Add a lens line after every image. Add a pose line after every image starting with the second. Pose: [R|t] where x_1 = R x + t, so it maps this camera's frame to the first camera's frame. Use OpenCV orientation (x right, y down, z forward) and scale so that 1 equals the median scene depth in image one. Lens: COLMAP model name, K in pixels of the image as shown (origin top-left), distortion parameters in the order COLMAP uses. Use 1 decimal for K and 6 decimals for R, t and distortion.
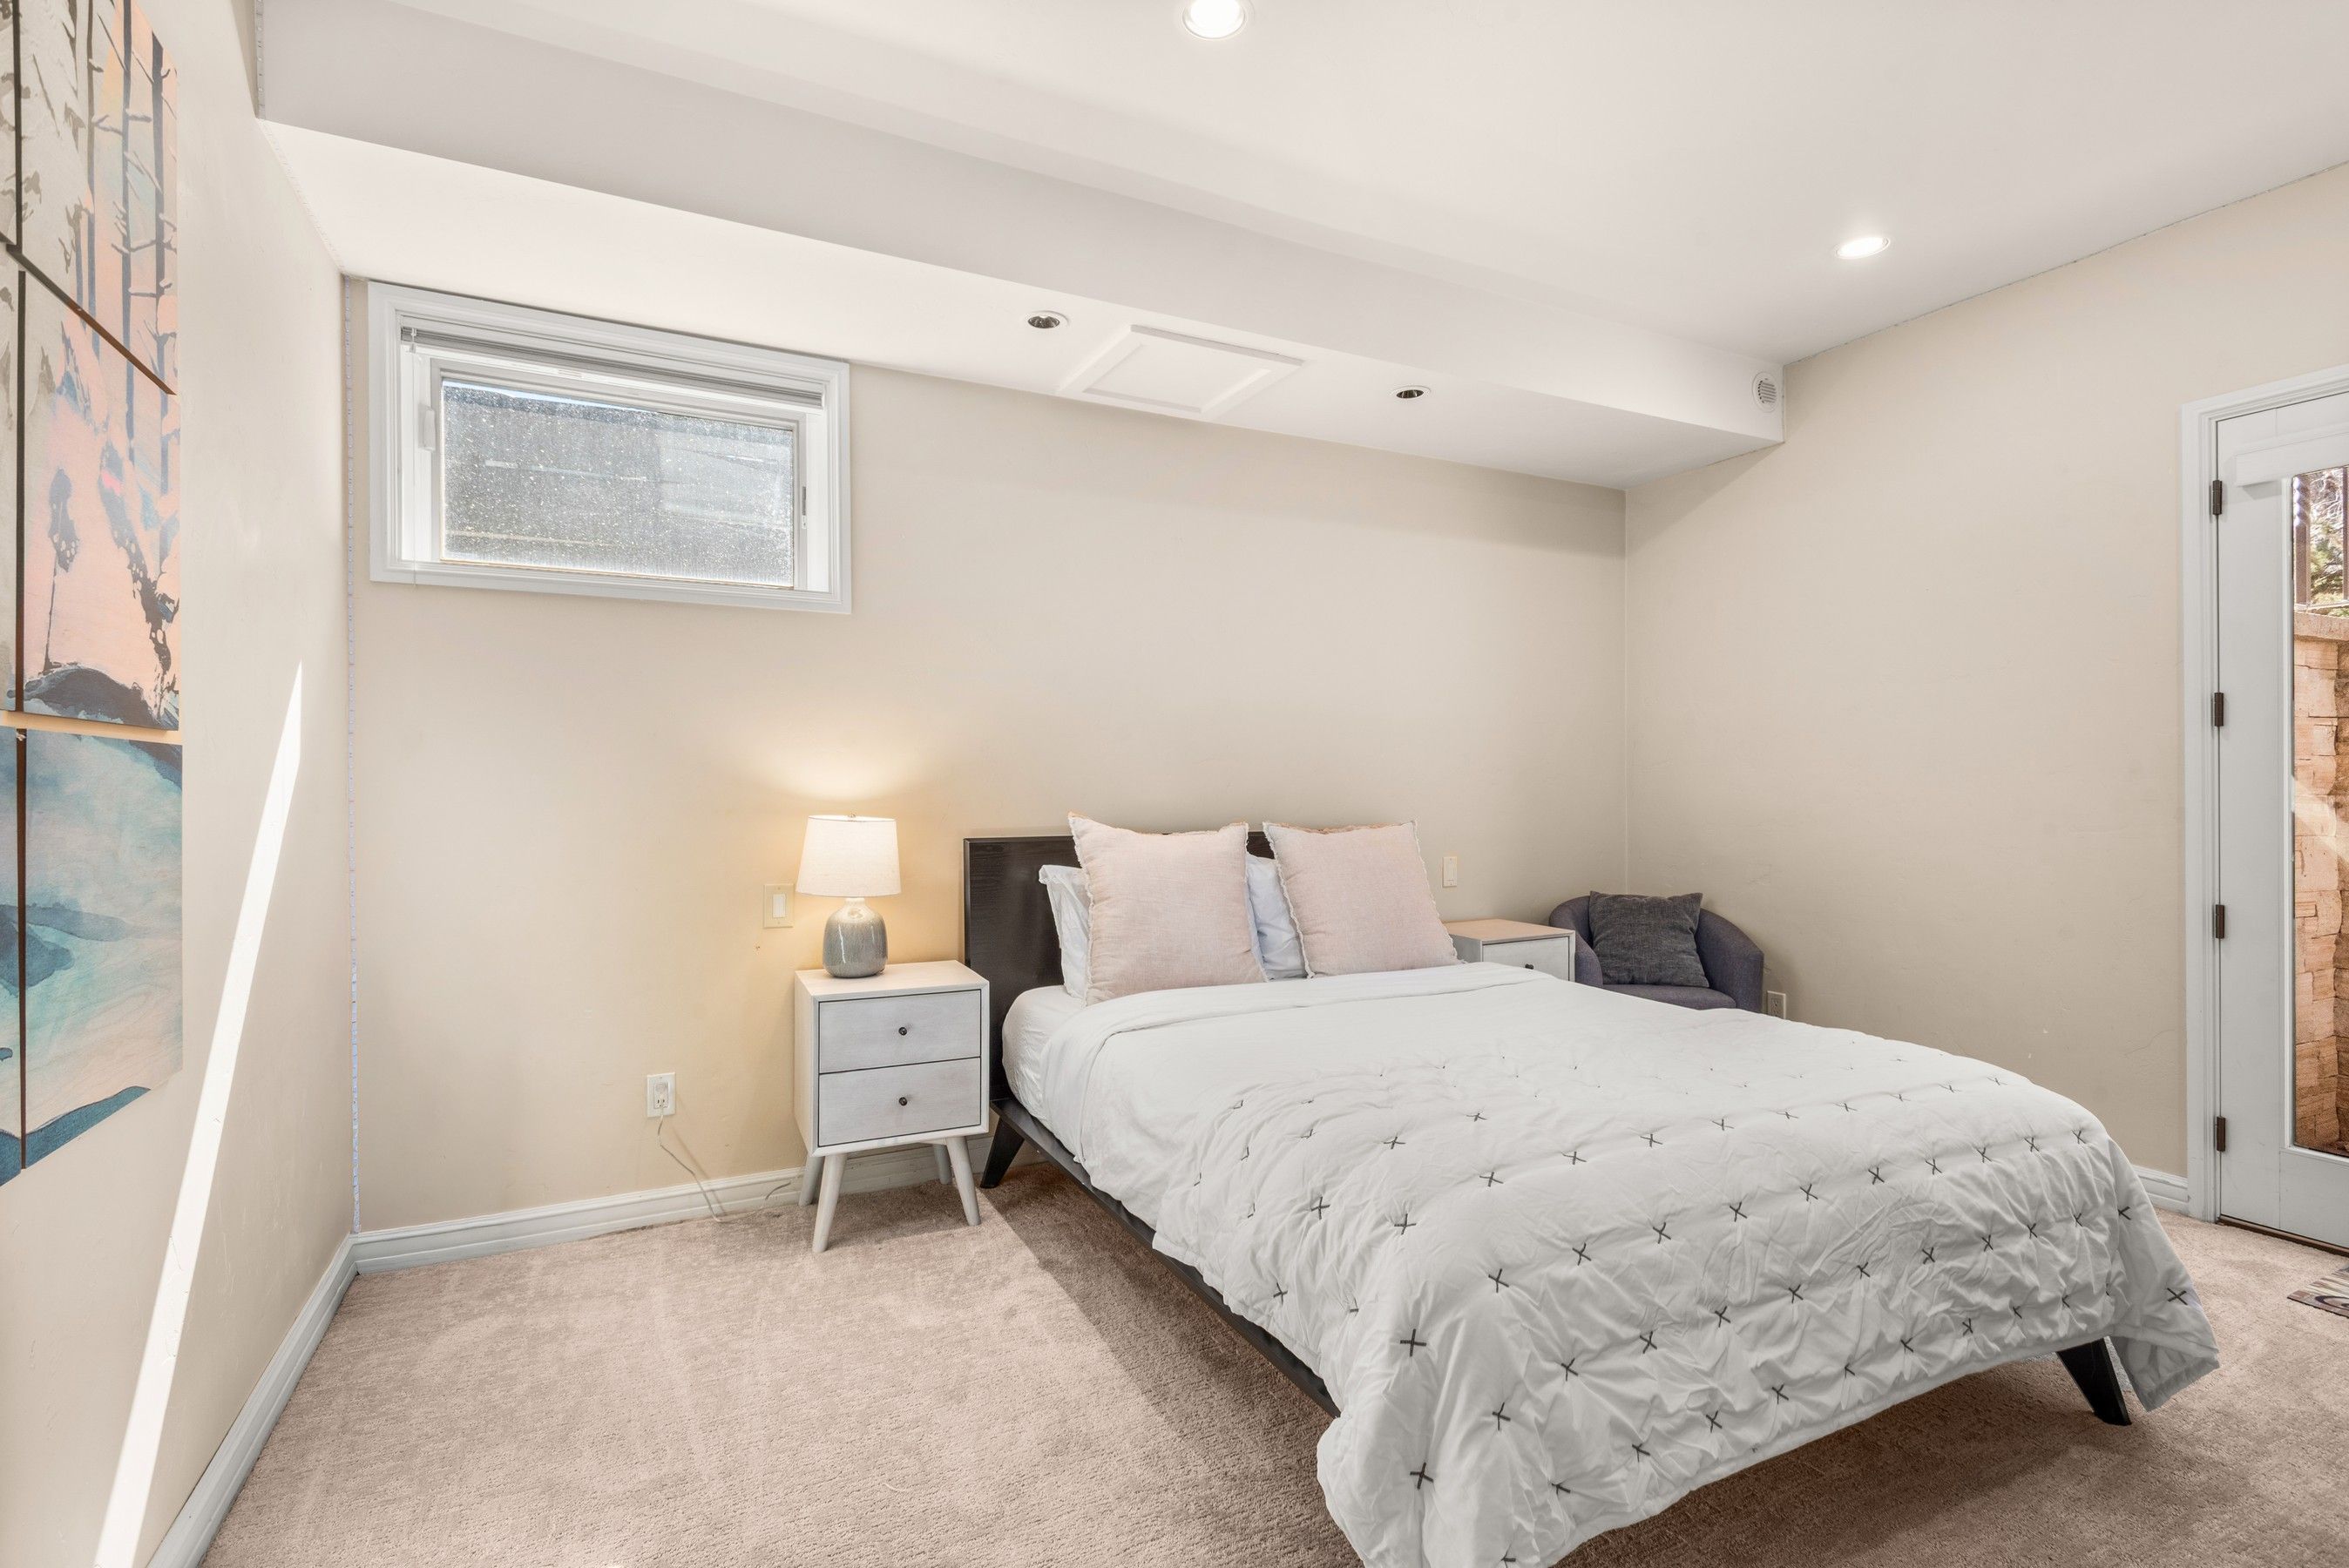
lens RADIAL K [[1093.7, 0, 1174.5], [0, 1093.7, 784.0], [0, 0, 1]] dist [0.013986, 0.000082]
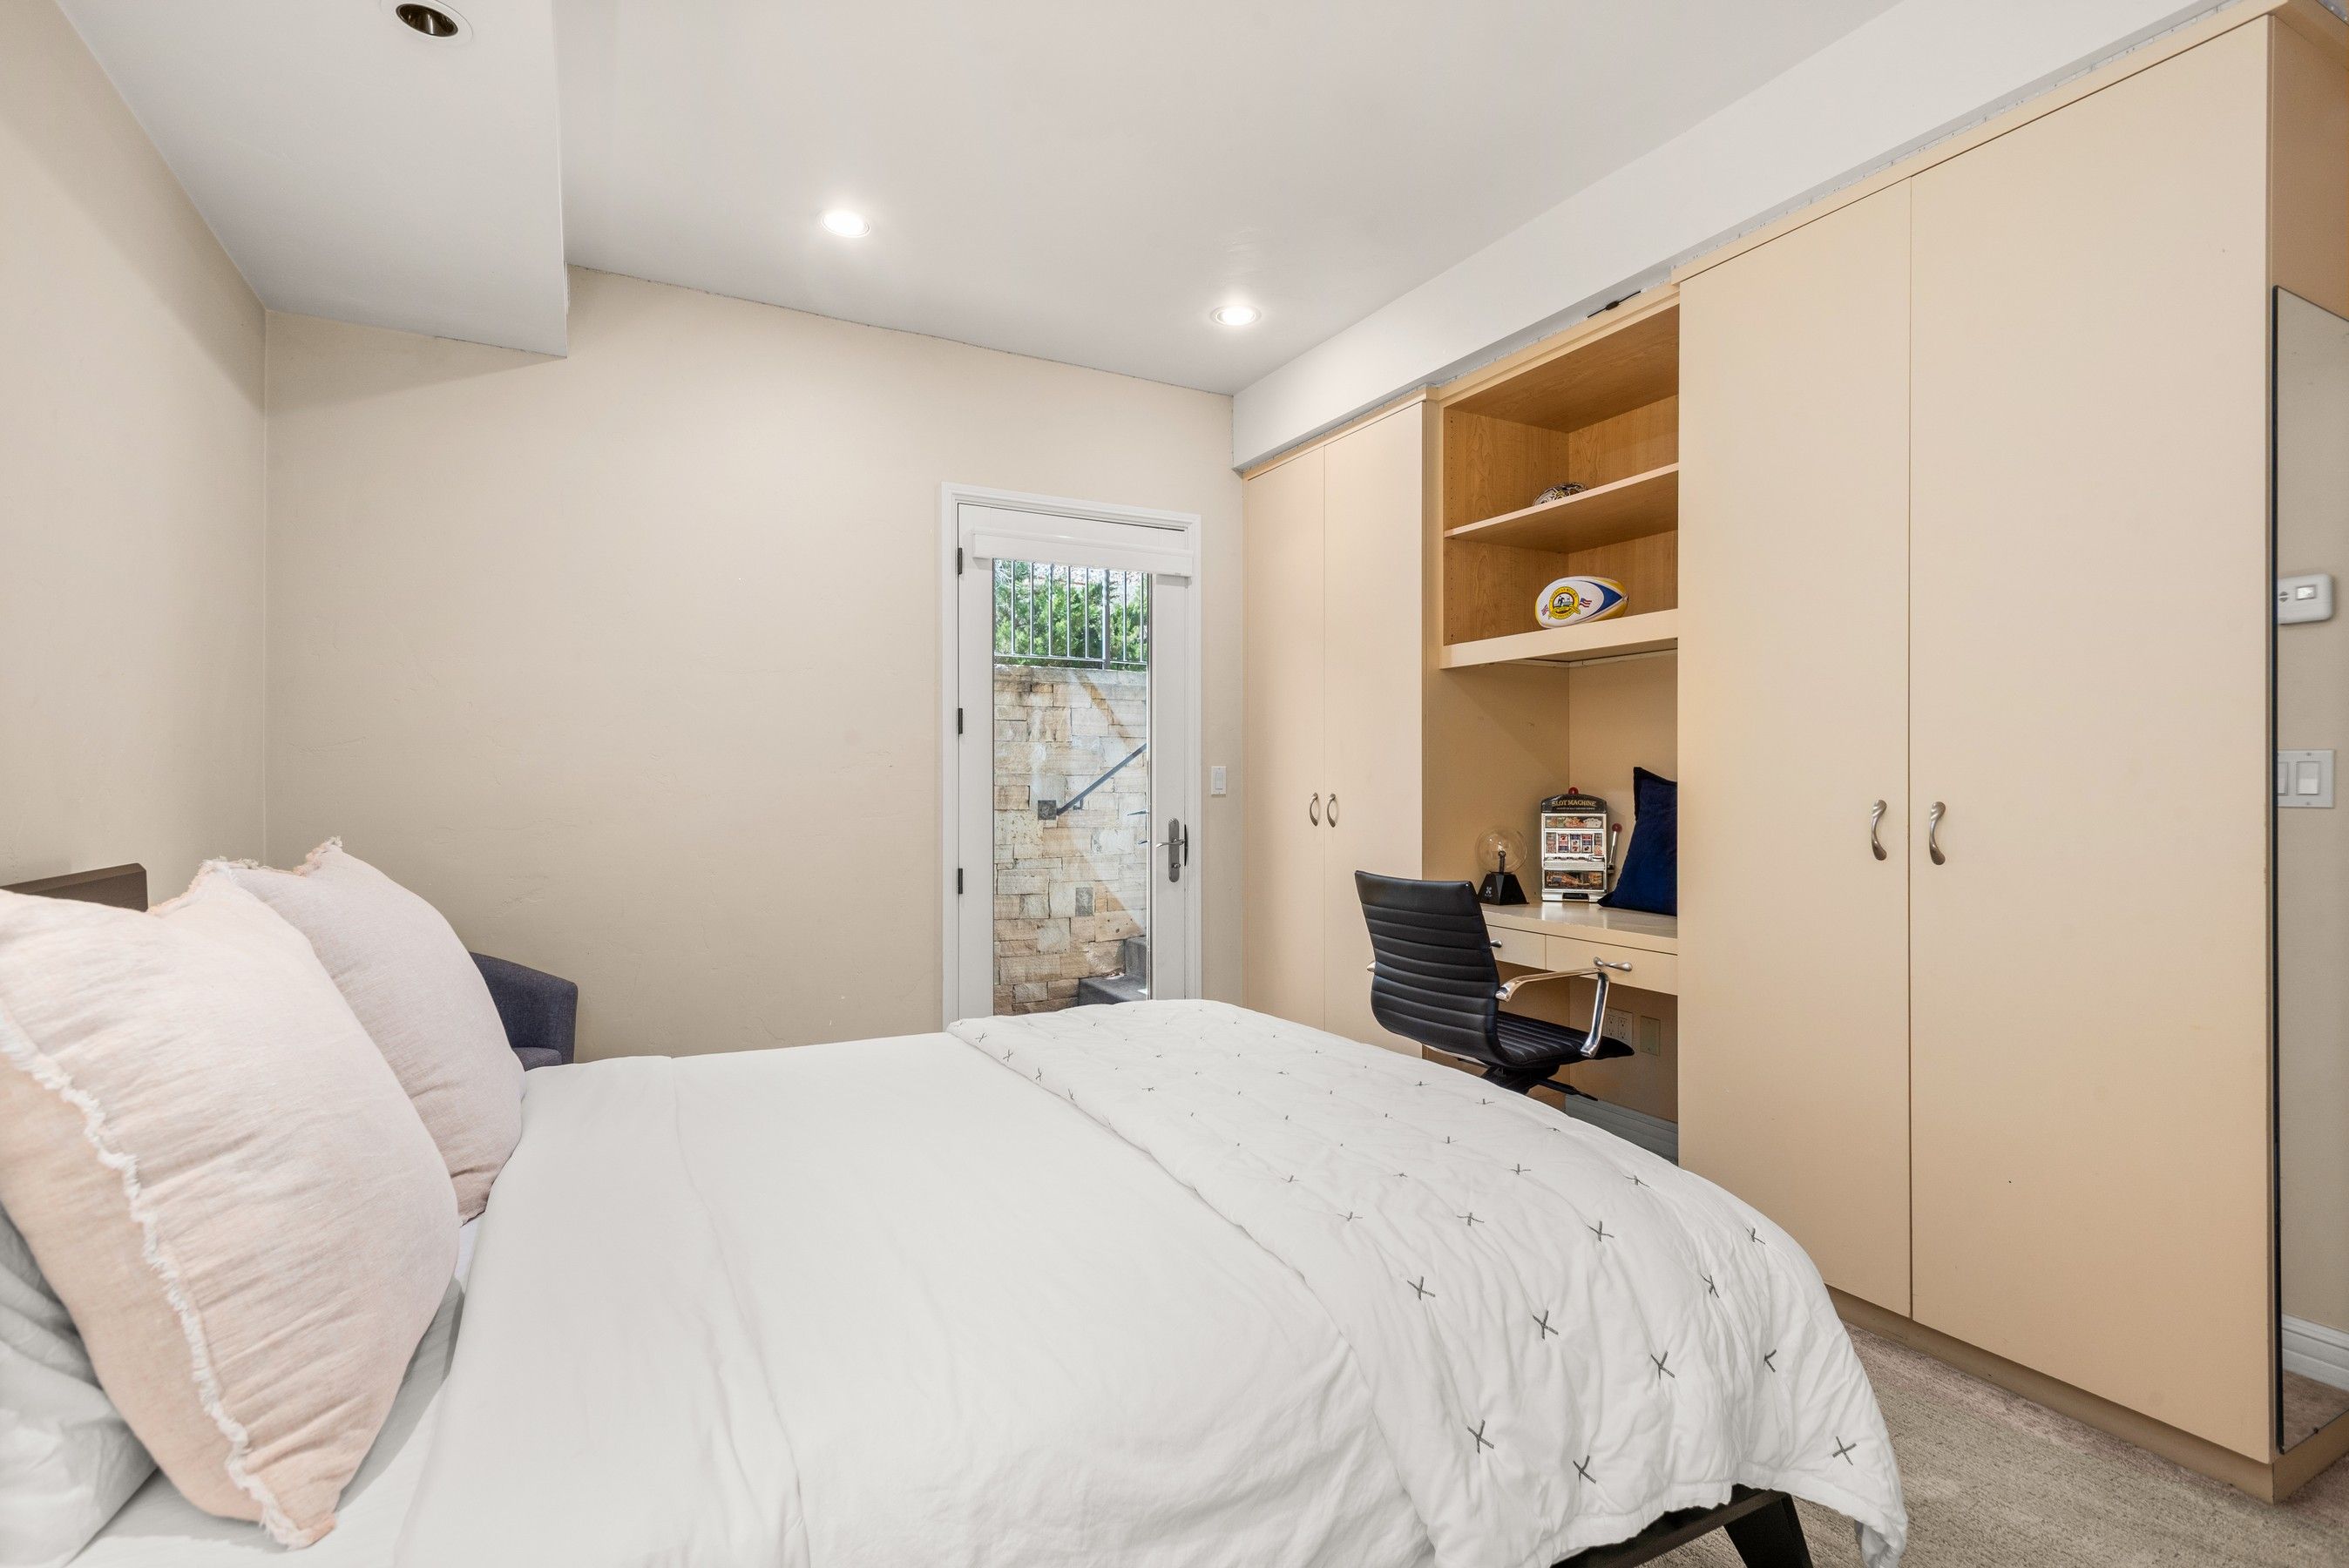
lens RADIAL K [[1093.7, 0, 1174.5], [0, 1093.7, 784.0], [0, 0, 1]] dist [0.013986, 0.000082]
pose [[-0.020313, 0.005636, 0.999778, -0.370380], [-0.004183, 0.999975, -0.005722, 0.014908], [-0.999785, -0.004298, -0.020289, 0.769887]]
